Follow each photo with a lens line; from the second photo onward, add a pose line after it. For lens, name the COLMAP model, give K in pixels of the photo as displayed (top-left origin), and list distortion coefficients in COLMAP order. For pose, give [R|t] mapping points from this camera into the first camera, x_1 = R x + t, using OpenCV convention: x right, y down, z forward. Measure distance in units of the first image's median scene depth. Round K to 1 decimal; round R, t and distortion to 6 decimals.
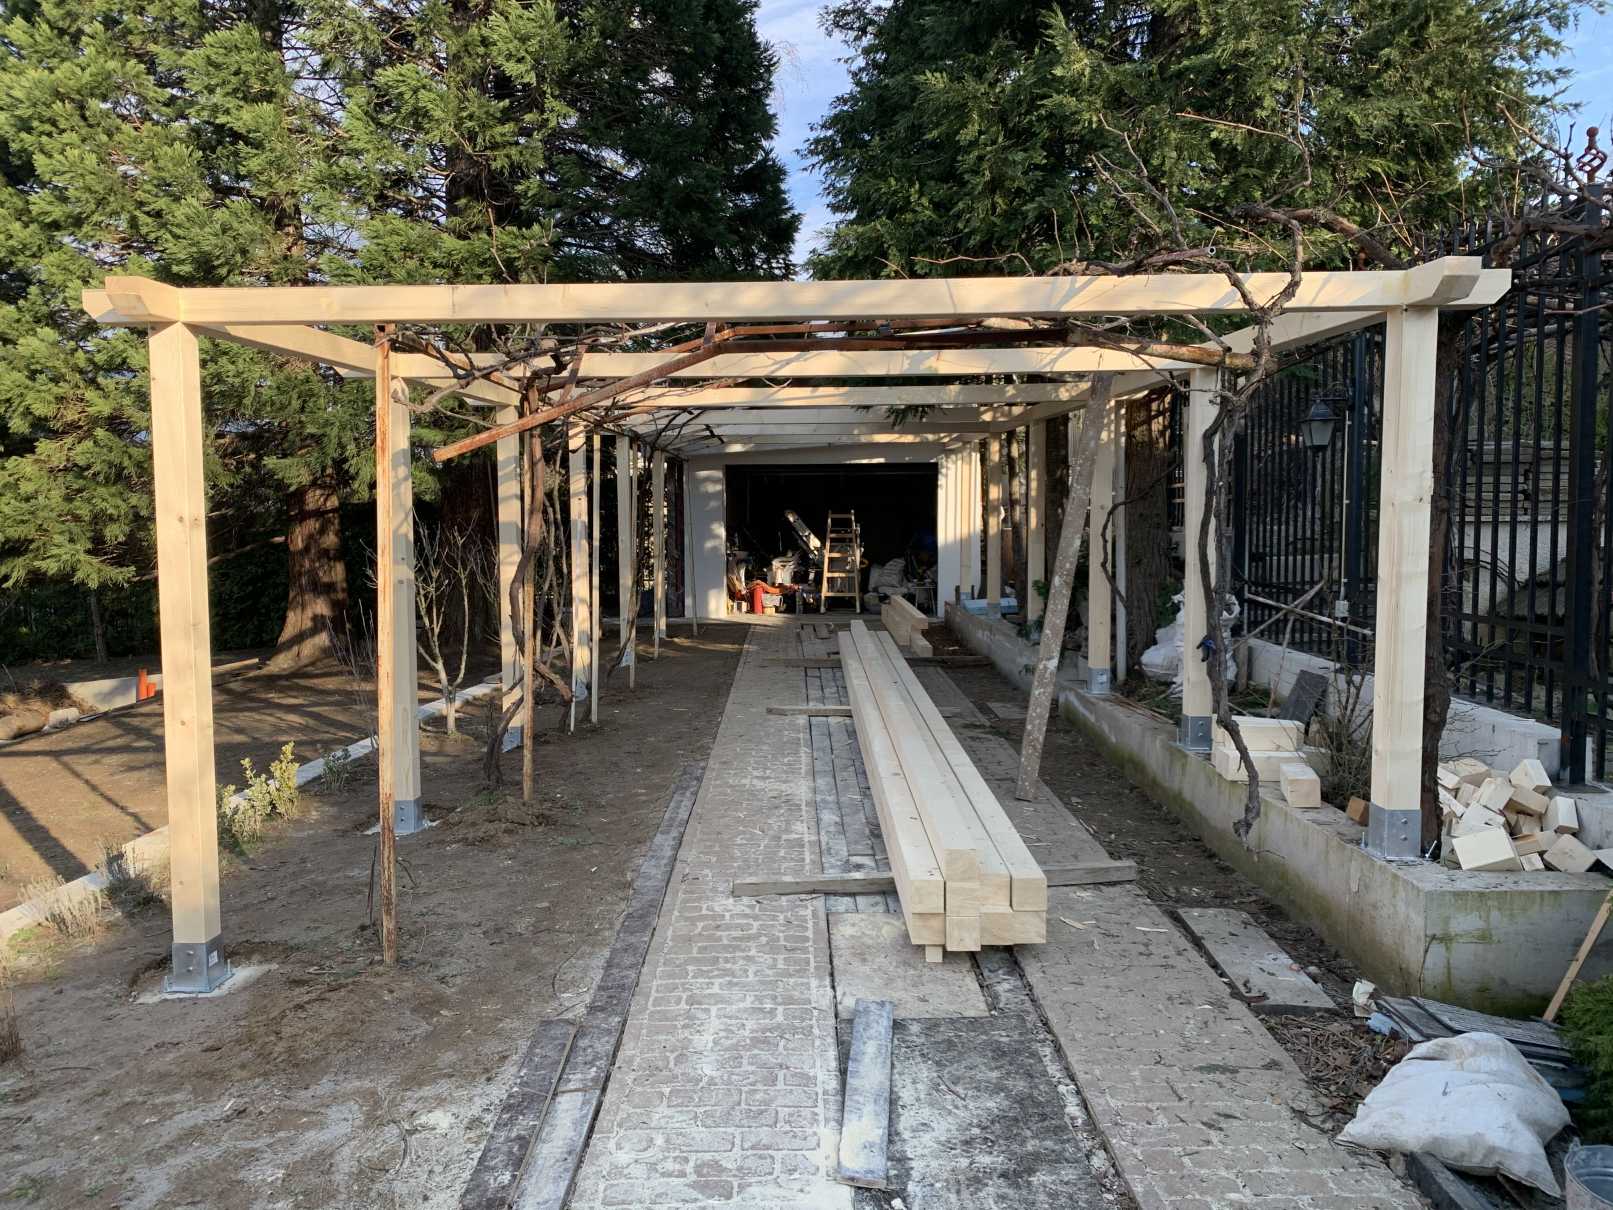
lens RADIAL K [[1226.4, 0, 806.5], [0, 1226.4, 605.0], [0, 0, 1]] dist [0.032381, -0.032140]
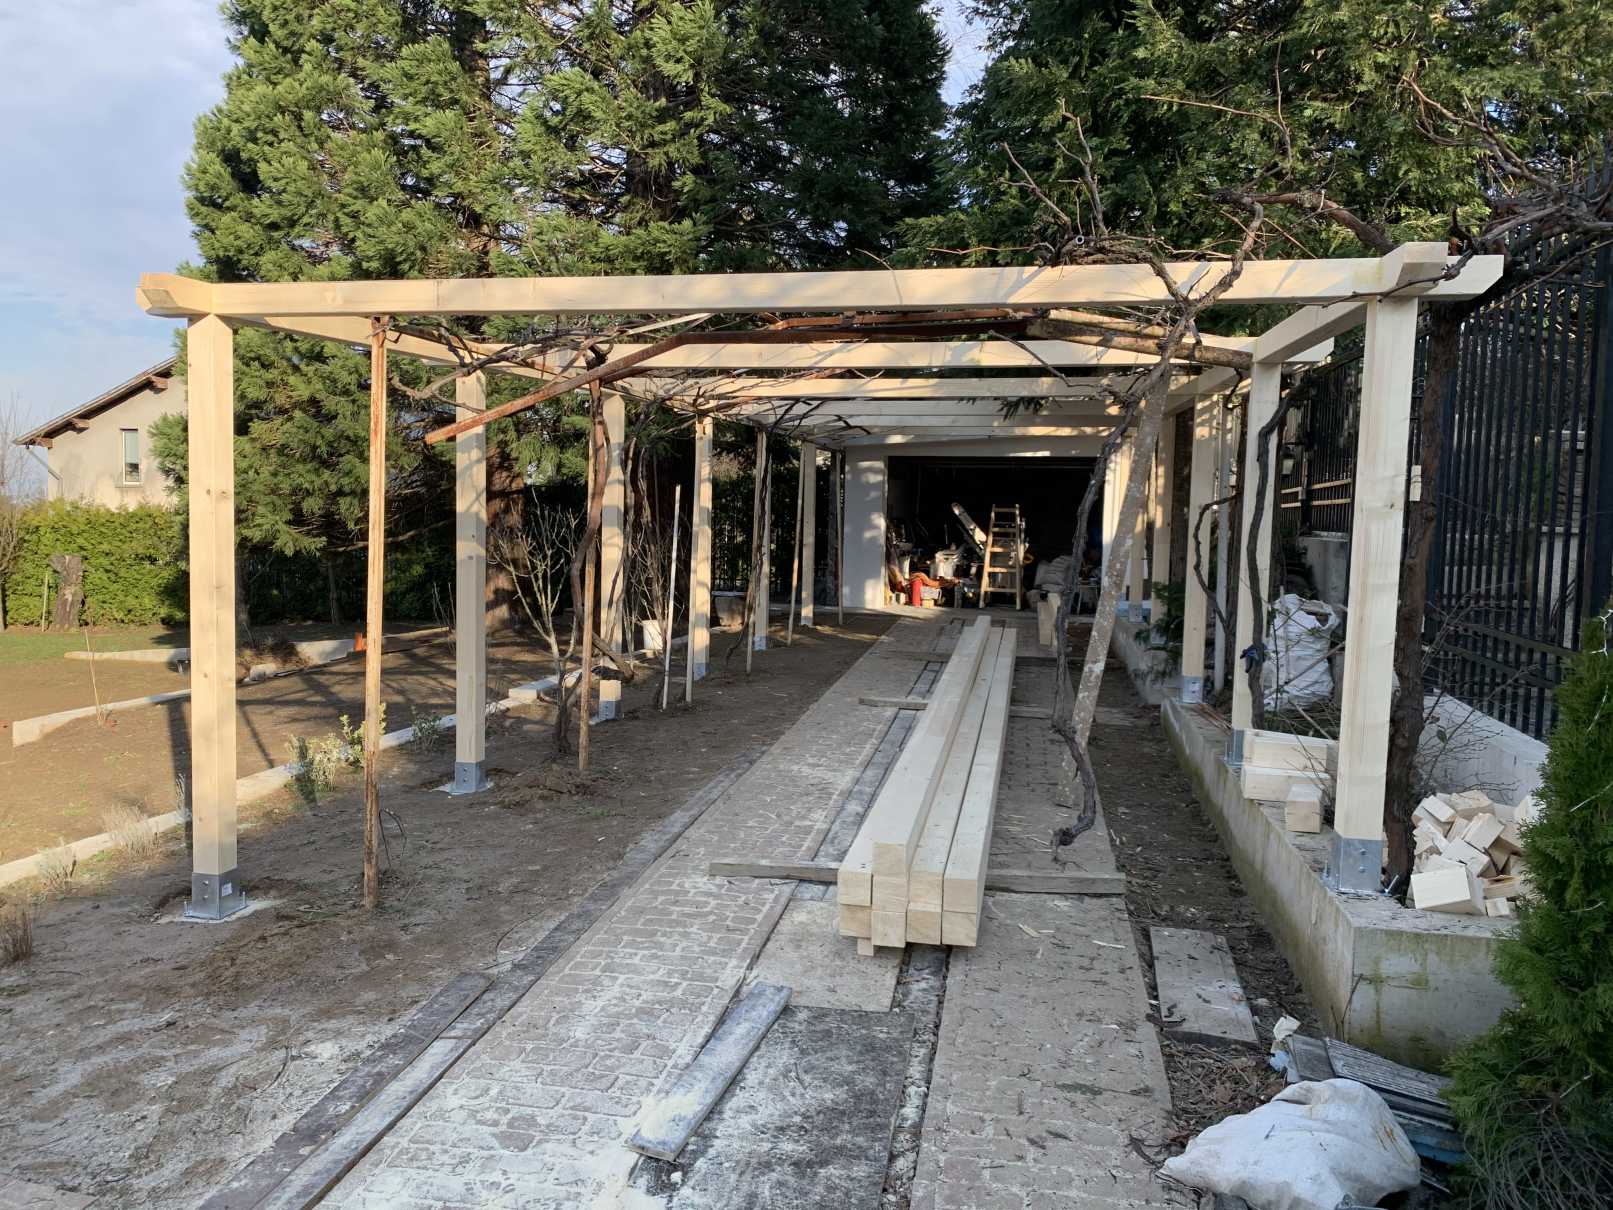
lens RADIAL K [[1228.2, 0, 802.9], [0, 1228.2, 598.1], [0, 0, 1]] dist [0.035113, -0.039914]
pose [[0.981625, 0.042420, -0.186045, 0.196440], [-0.042178, 0.999096, 0.005261, -0.002012], [0.186100, 0.002683, 0.982527, 0.006755]]
